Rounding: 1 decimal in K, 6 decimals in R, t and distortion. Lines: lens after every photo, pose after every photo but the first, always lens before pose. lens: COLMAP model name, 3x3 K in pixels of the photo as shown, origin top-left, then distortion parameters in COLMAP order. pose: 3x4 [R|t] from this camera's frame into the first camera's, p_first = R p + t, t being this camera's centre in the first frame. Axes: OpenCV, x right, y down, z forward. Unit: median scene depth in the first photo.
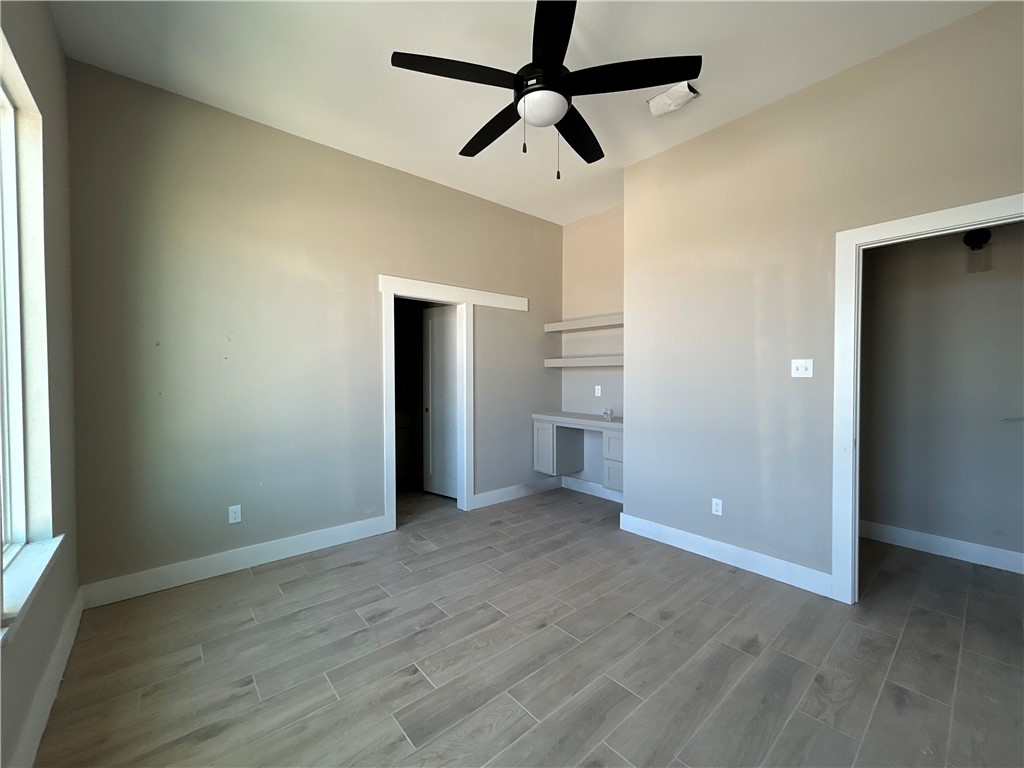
lens RADIAL K [[415.9, 0, 511.2], [0, 415.9, 382.3], [0, 0, 1]] dist [0.001844, 0.000206]
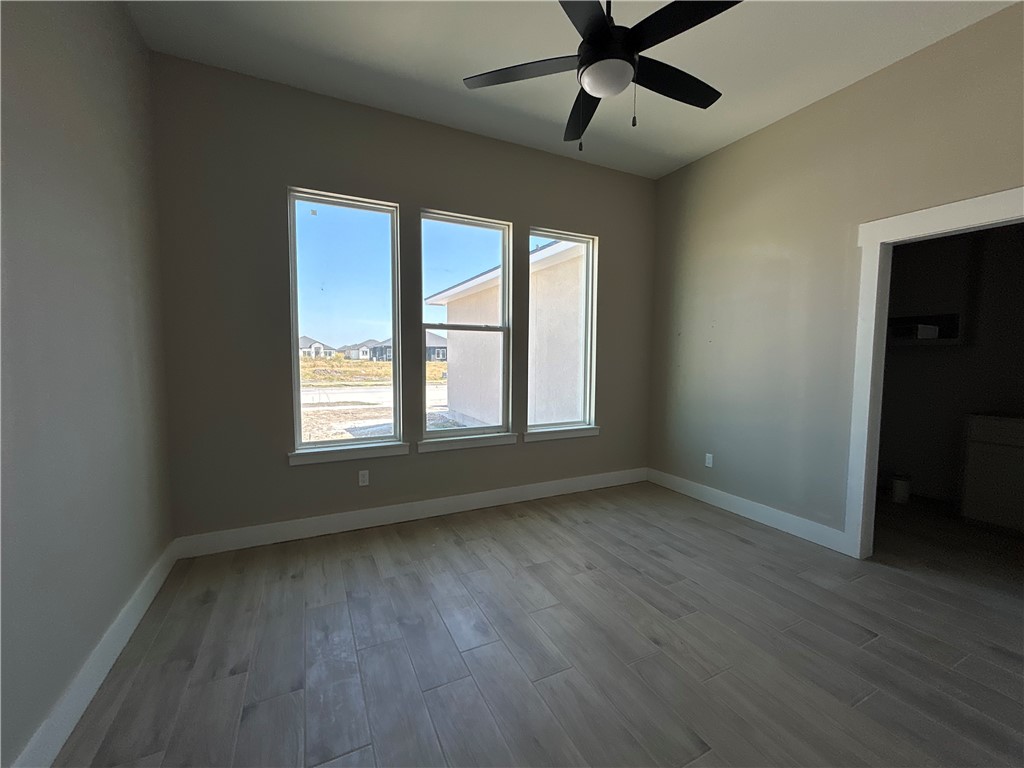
lens RADIAL K [[415.9, 0, 511.2], [0, 415.9, 382.3], [0, 0, 1]] dist [0.001844, 0.000206]
pose [[-0.239828, 0.063275, -0.968751, 0.870424], [-0.024418, 0.997165, 0.071176, -0.009159], [0.970508, 0.040725, -0.237603, 0.810305]]
